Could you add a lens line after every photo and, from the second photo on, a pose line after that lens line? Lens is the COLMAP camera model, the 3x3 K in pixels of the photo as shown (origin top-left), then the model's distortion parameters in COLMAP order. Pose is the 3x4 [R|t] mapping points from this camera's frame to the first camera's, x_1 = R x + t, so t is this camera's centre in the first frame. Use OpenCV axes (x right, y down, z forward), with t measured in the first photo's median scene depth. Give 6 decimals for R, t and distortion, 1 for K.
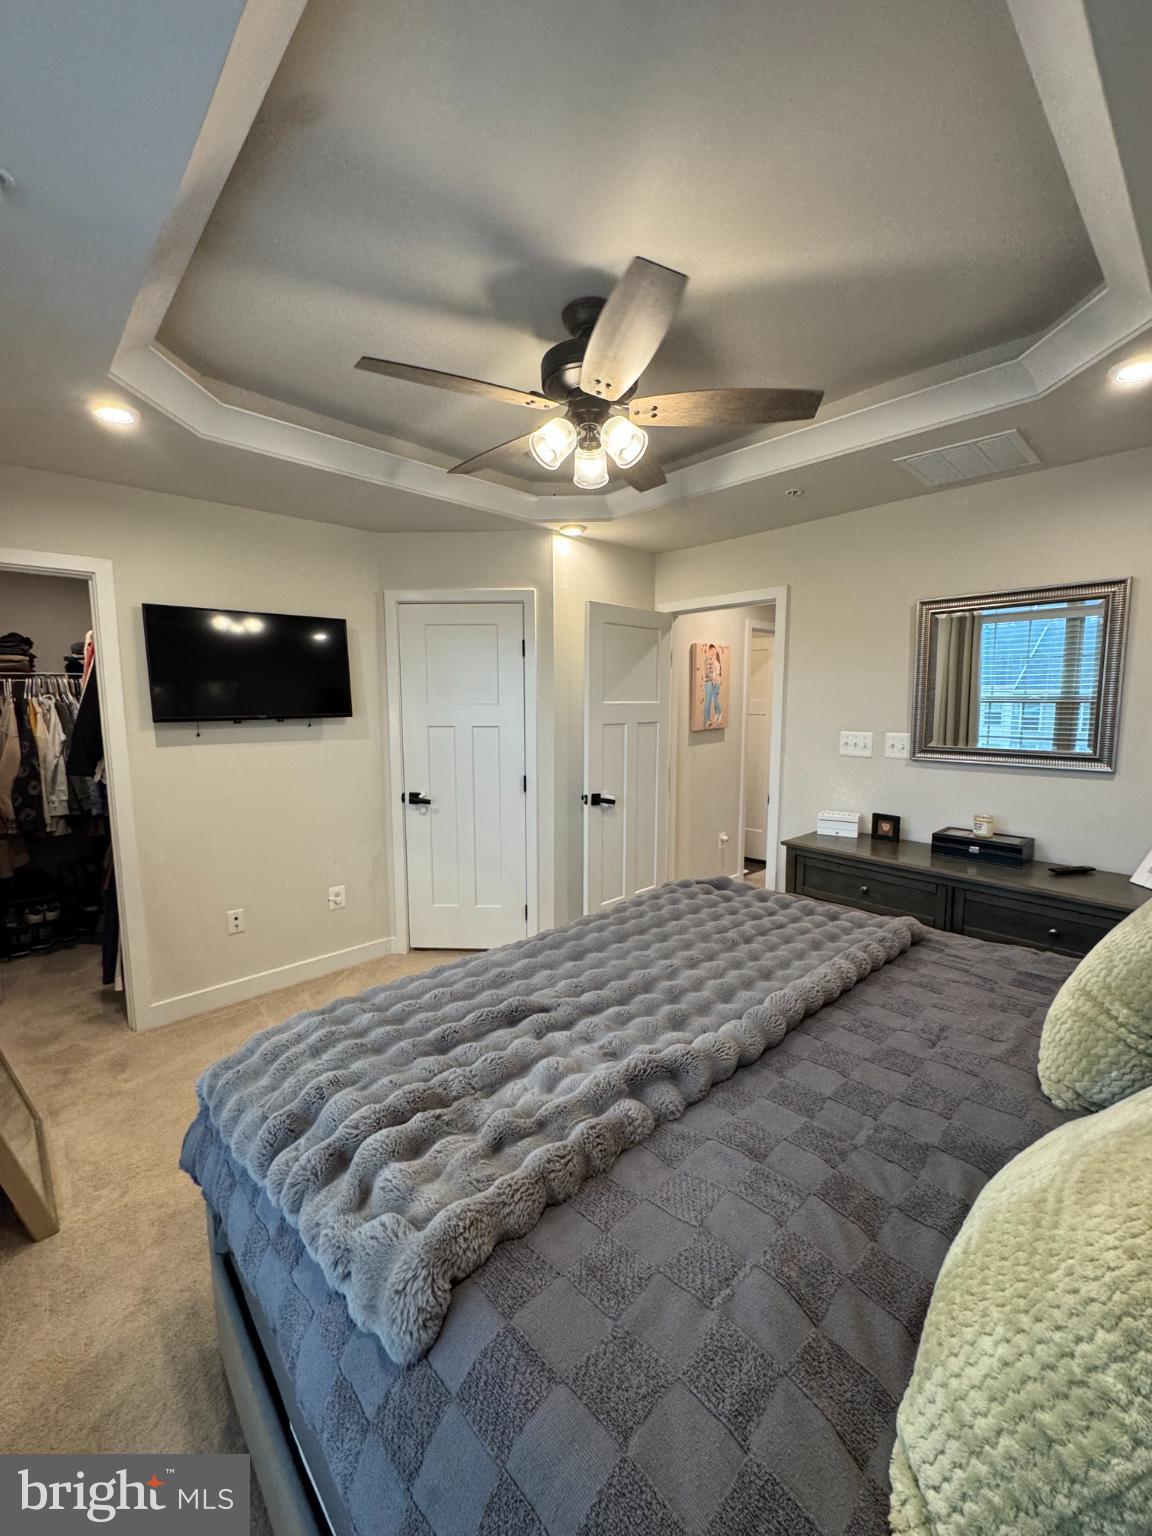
lens RADIAL K [[618.6, 0, 576.6], [0, 618.6, 771.9], [0, 0, 1]] dist [-0.000424, 0.000162]
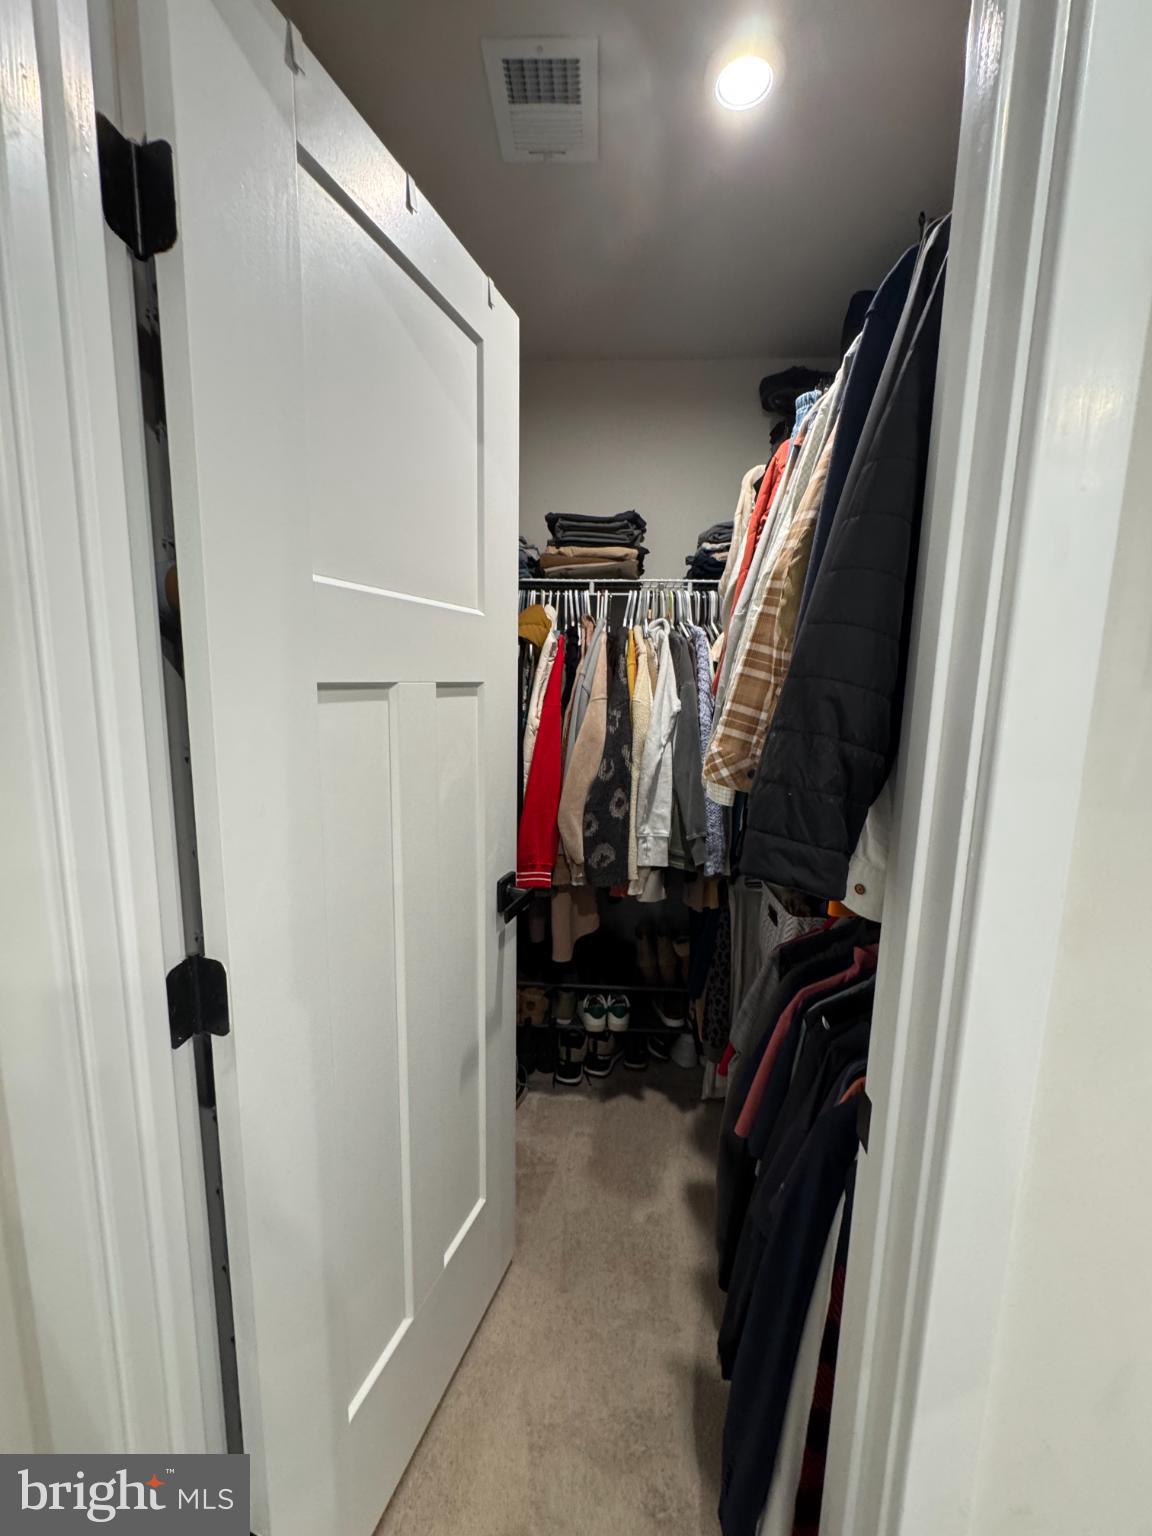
lens RADIAL K [[618.6, 0, 576.6], [0, 618.6, 771.9], [0, 0, 1]] dist [-0.000424, 0.000162]
pose [[0.702490, 0.123288, -0.700934, -0.546409], [-0.104782, 0.992065, 0.069481, -0.030266], [0.703938, 0.024636, 0.709834, 0.612151]]
